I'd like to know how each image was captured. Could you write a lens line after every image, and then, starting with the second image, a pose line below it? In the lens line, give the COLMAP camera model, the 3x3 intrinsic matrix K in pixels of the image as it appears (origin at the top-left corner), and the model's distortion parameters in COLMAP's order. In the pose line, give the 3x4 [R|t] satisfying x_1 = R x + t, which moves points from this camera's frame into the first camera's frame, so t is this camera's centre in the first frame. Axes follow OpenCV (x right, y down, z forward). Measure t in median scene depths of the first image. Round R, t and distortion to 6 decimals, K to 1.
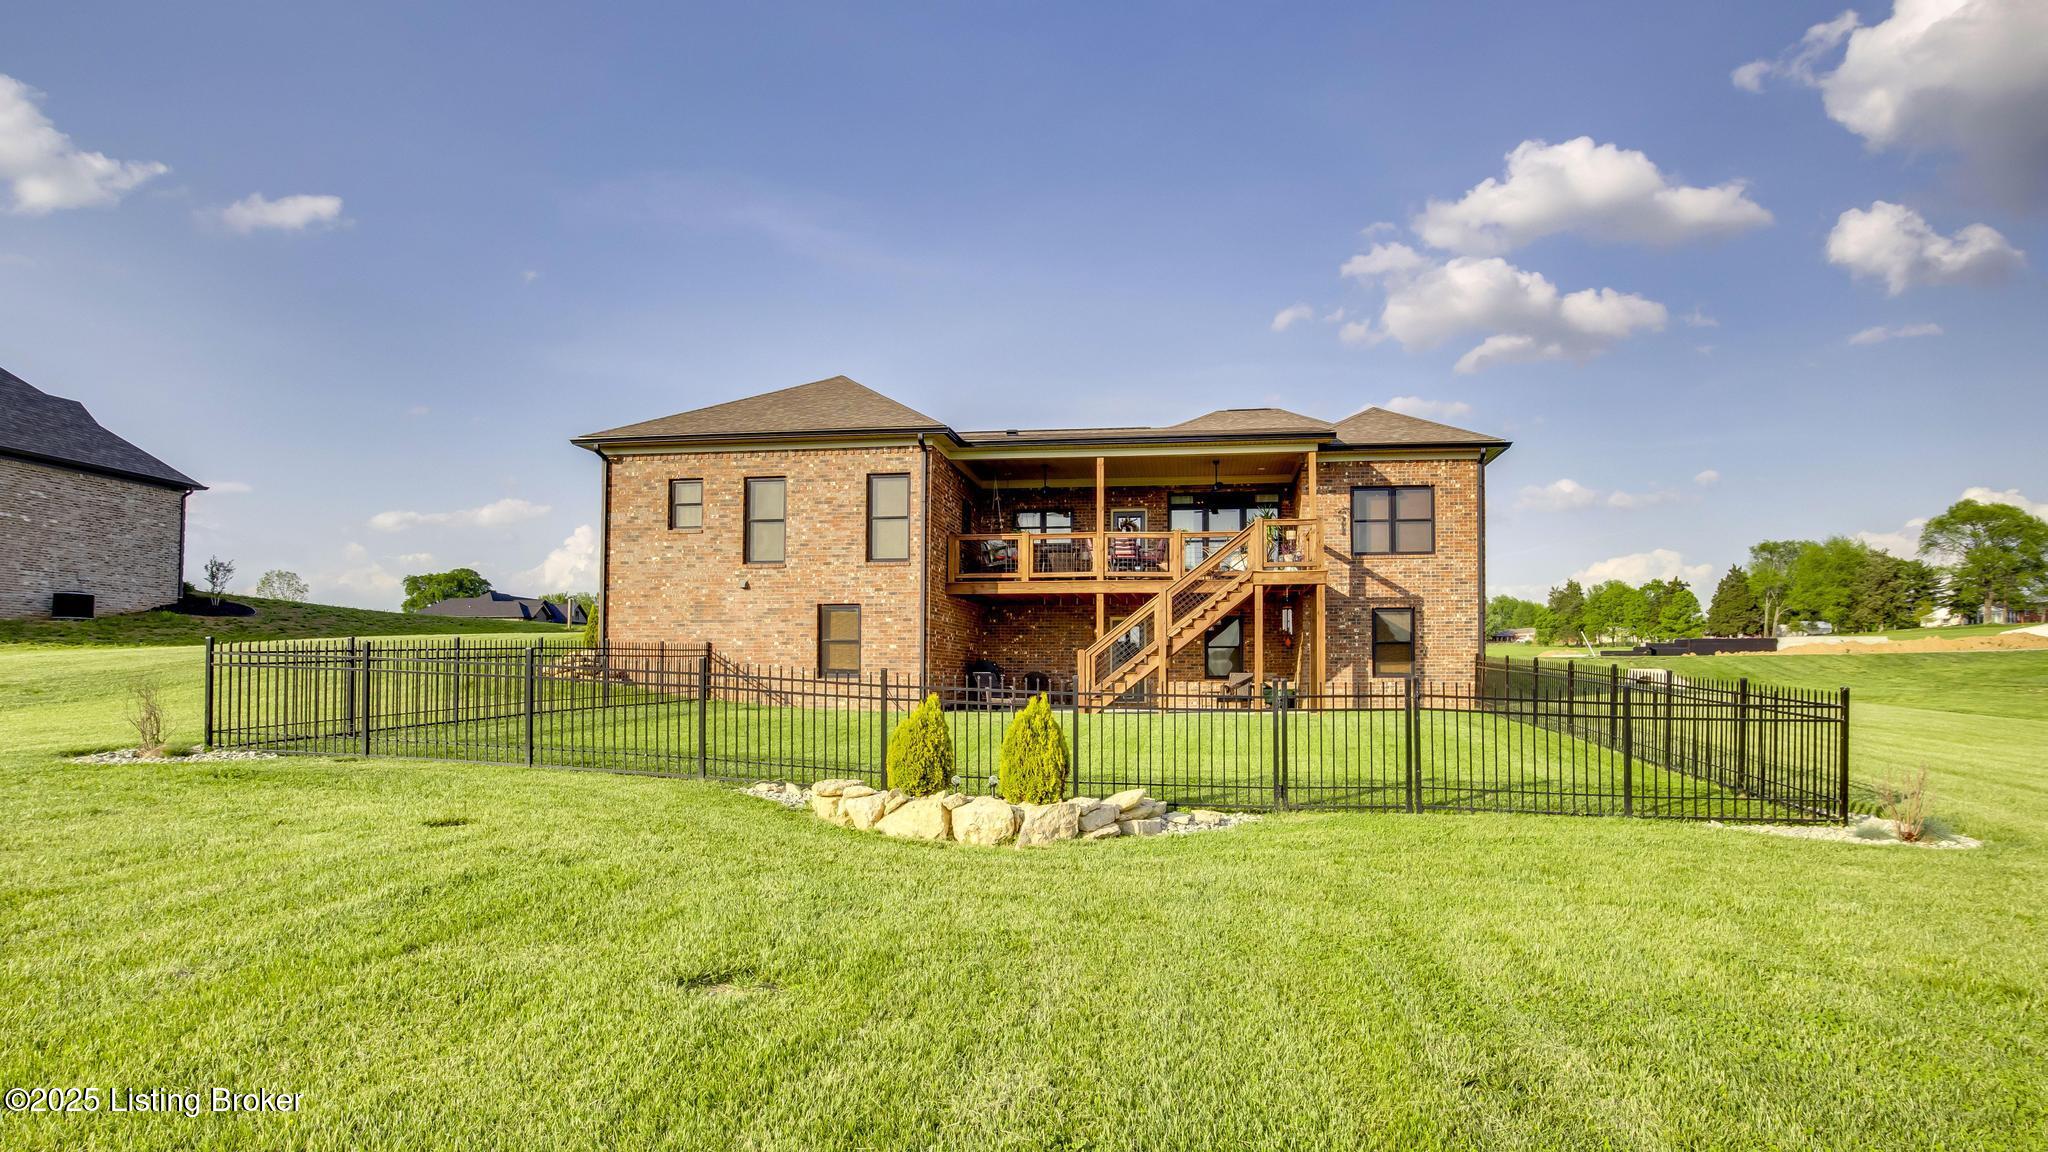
lens RADIAL K [[1160.7, 0, 1025.1], [0, 1160.7, 592.5], [0, 0, 1]] dist [-0.016254, 0.001750]
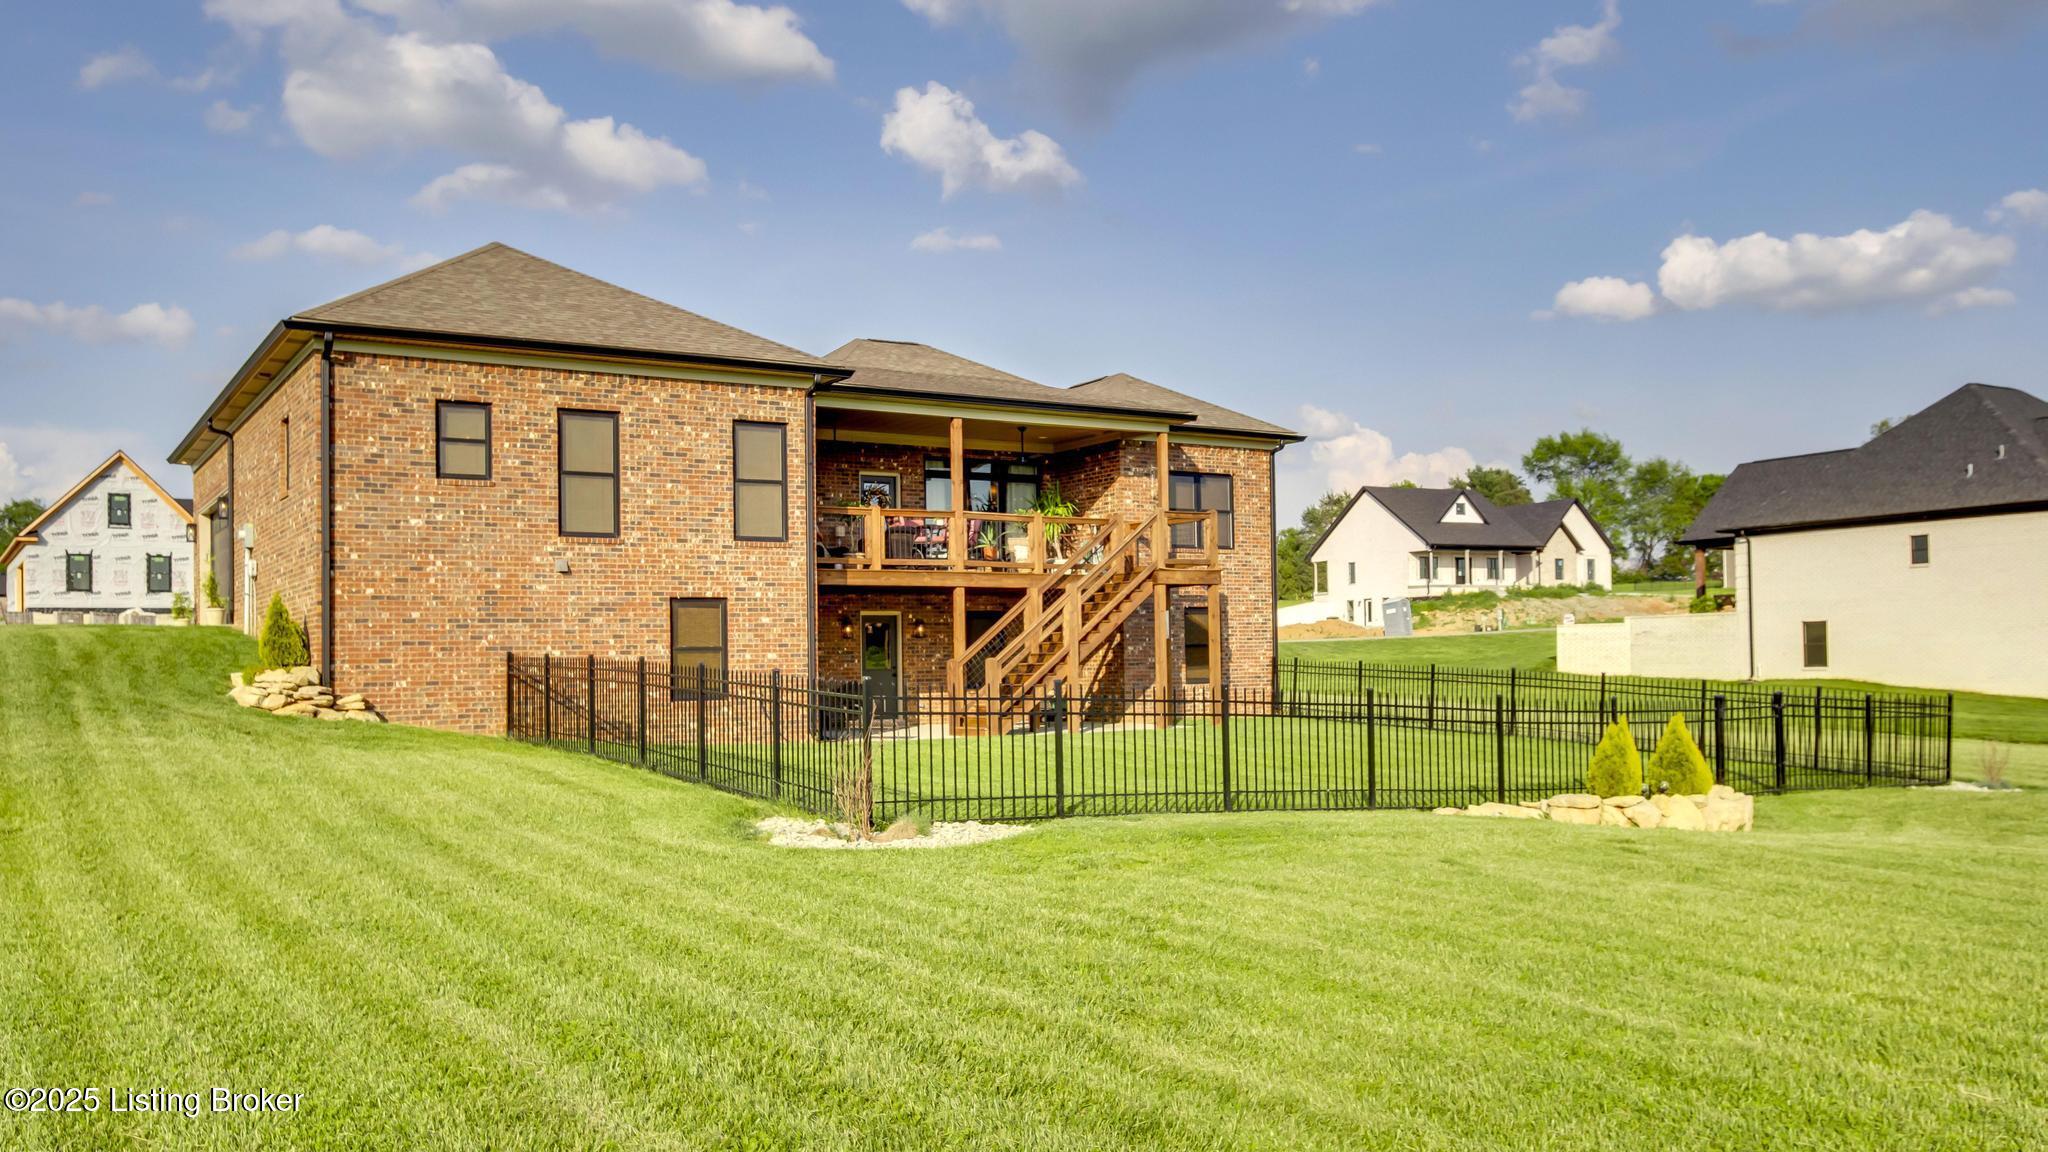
lens RADIAL K [[1739.7, 0, 1024.5], [0, 1739.7, 571.8], [0, 0, 1]] dist [-0.000391, -0.004051]
pose [[0.759679, 0.020130, 0.649987, -0.686675], [-0.033900, 0.999388, 0.008669, -0.021558], [-0.649414, -0.028620, 0.759896, 0.047656]]
